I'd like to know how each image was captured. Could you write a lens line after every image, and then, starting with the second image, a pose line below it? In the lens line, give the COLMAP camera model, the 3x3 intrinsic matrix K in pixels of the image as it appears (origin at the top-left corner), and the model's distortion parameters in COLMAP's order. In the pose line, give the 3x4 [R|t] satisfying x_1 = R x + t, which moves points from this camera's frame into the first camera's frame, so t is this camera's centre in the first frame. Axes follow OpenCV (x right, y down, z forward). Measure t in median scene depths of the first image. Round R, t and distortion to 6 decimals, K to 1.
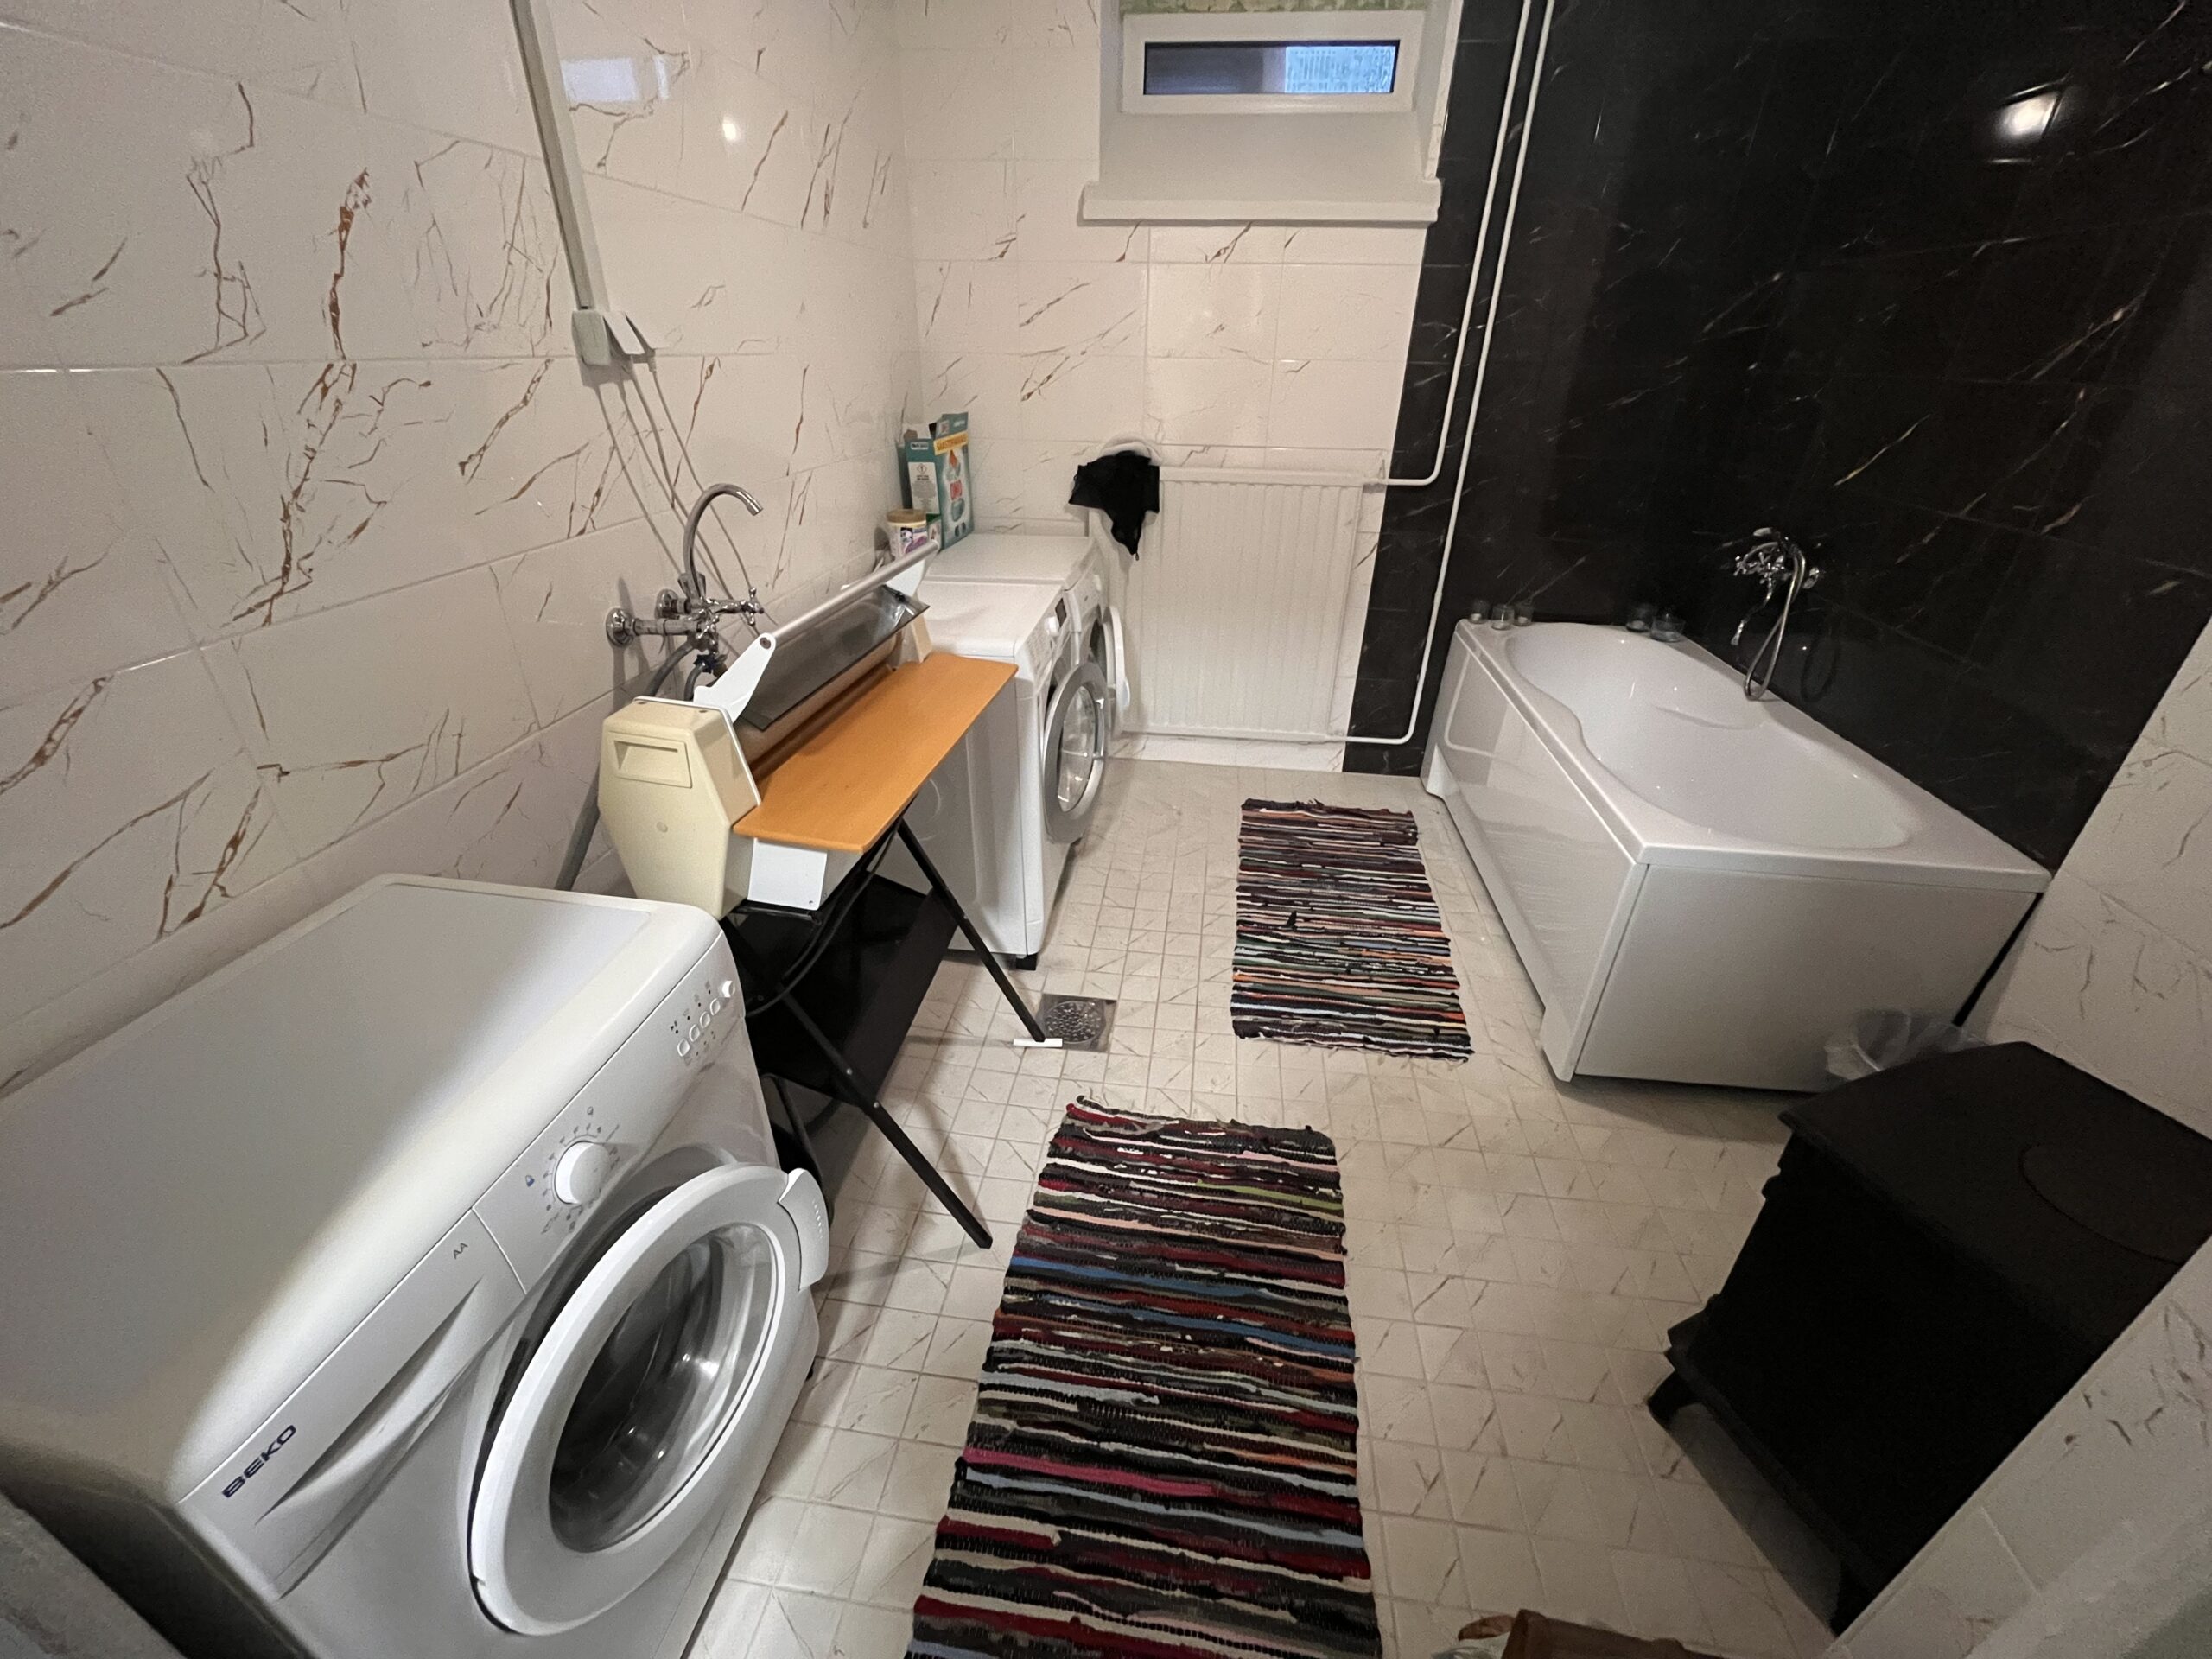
lens RADIAL K [[894.1, 0, 1100.3], [0, 894.1, 828.3], [0, 0, 1]] dist [-0.003250, -0.000922]
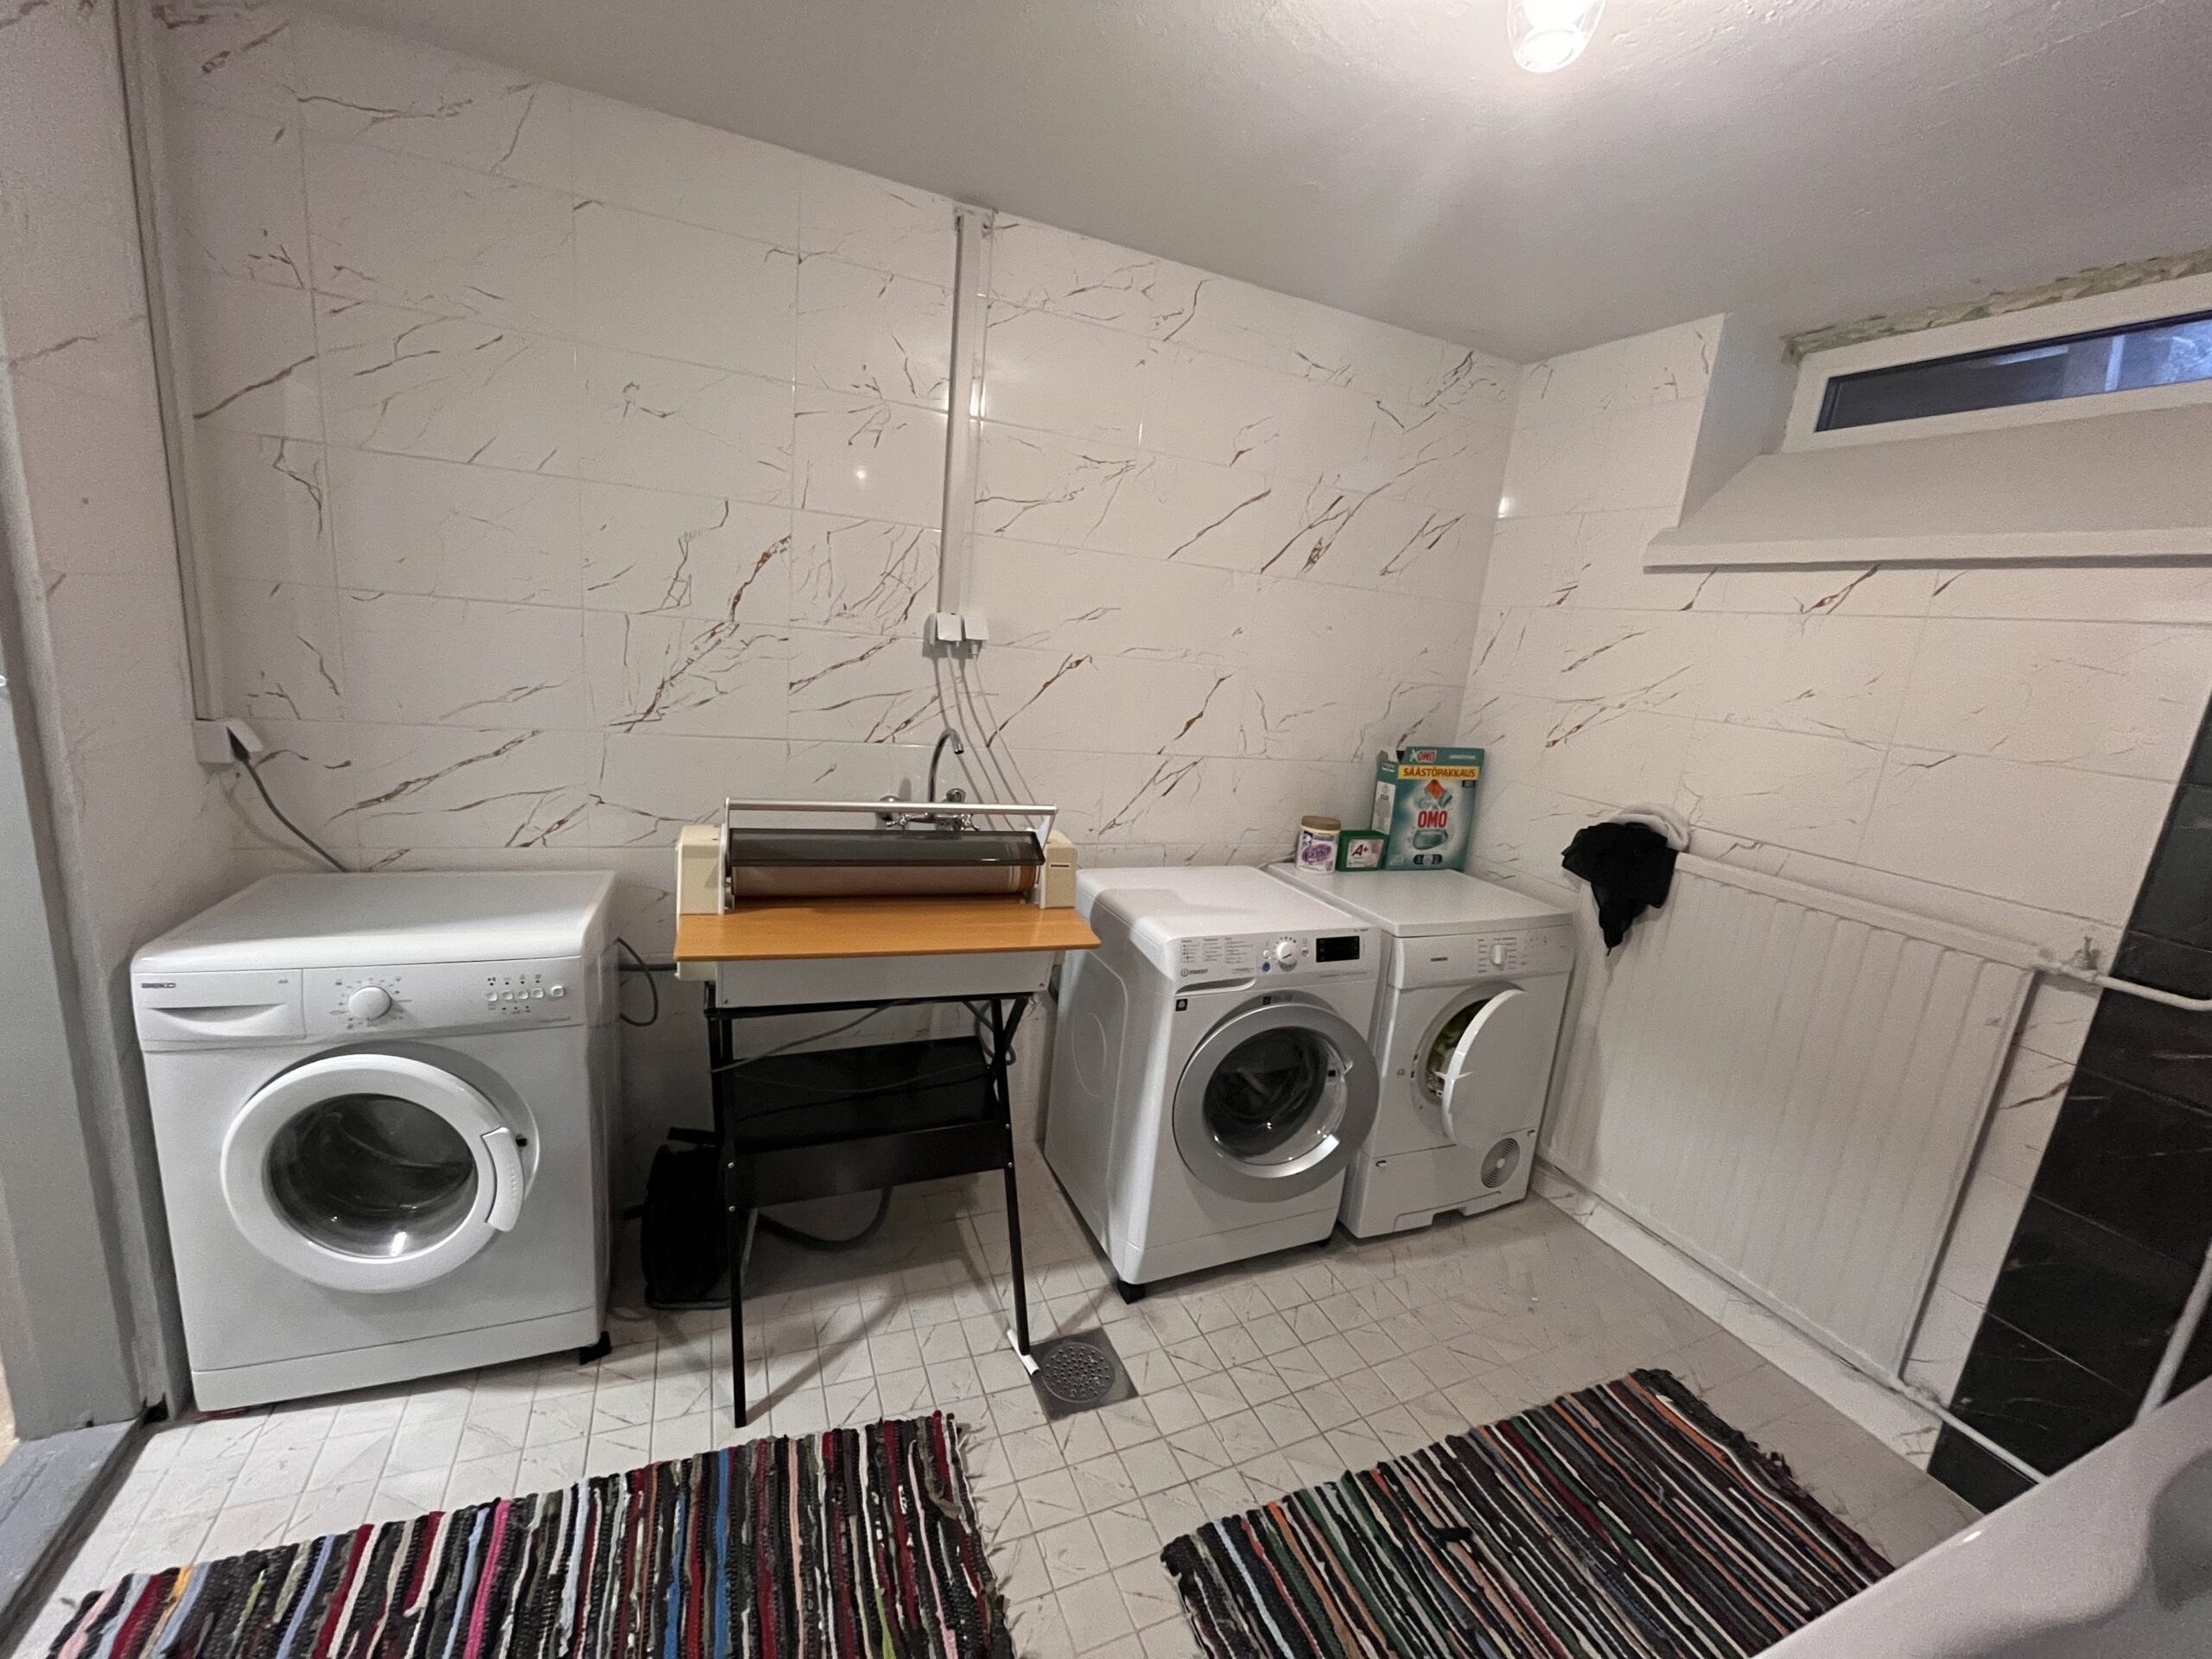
lens RADIAL K [[894.1, 0, 1105.9], [0, 894.1, 827.9], [0, 0, 1]] dist [-0.003250, -0.000922]
pose [[0.512014, 0.221483, -0.829932, 0.664474], [-0.486785, 0.870878, -0.067904, -0.217327], [0.707730, 0.438766, 0.553717, 0.379941]]
